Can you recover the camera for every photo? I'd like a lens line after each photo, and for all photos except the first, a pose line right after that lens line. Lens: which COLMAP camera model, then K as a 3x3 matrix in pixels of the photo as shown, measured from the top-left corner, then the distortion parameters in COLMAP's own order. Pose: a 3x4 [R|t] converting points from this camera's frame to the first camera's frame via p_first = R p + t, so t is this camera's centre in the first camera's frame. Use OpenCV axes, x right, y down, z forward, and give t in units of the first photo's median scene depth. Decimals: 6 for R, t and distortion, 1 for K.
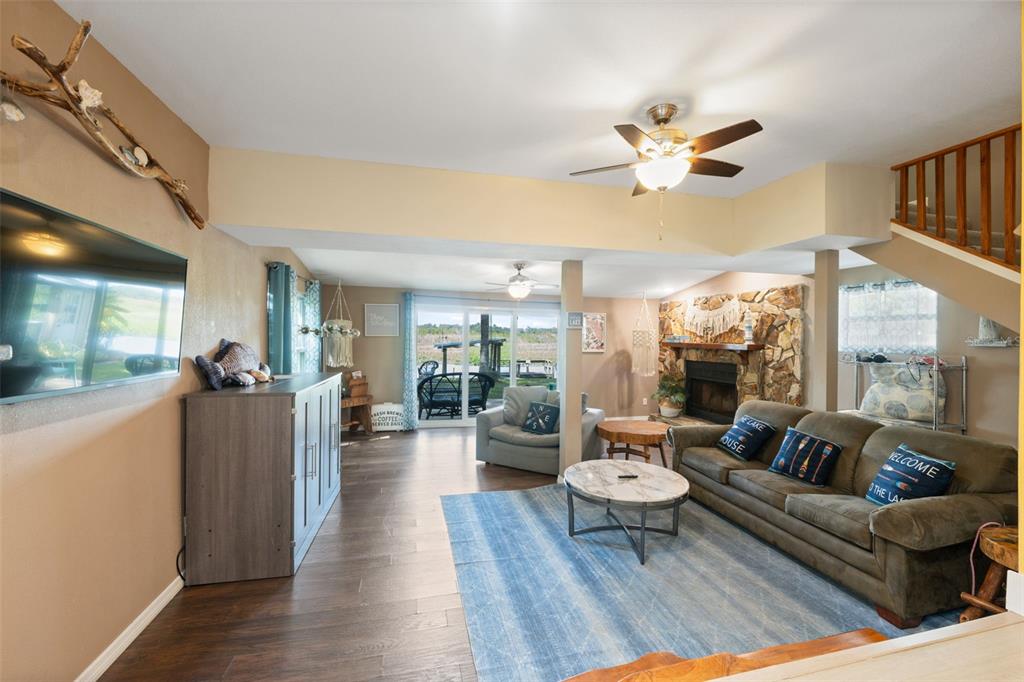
lens RADIAL K [[420.8, 0, 516.4], [0, 420.8, 340.1], [0, 0, 1]] dist [-0.002459, 0.000118]
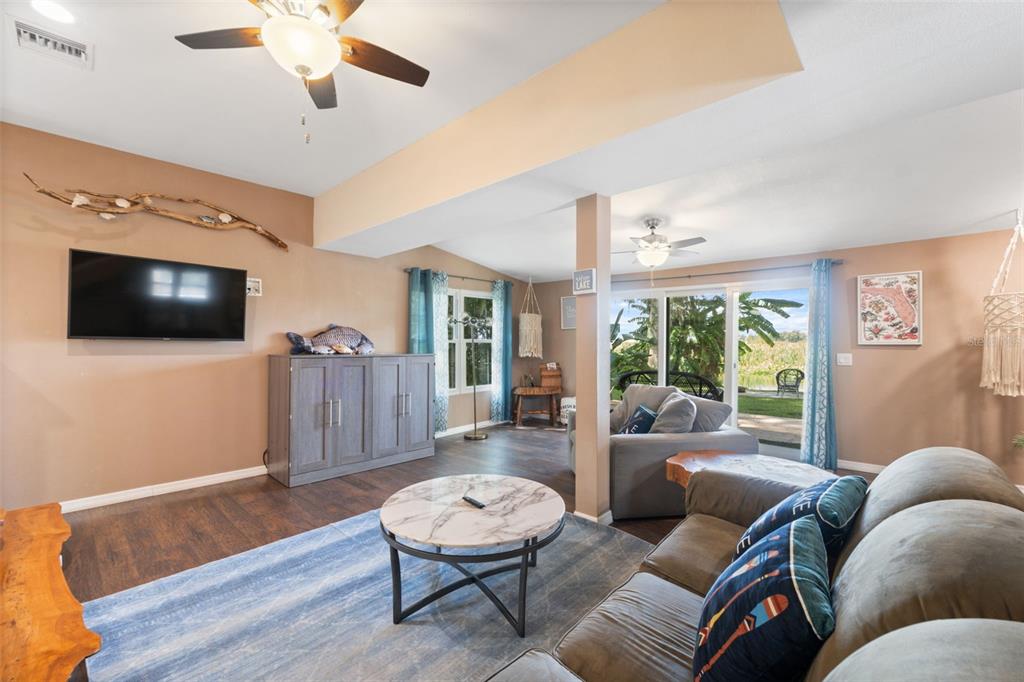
lens RADIAL K [[420.8, 0, 514.2], [0, 420.8, 340.9], [0, 0, 1]] dist [-0.002459, 0.000118]
pose [[0.556154, -0.018416, -0.830875, 0.434661], [-0.002533, 0.999712, -0.023853, 0.045170], [0.831076, 0.015371, 0.555947, 0.350037]]
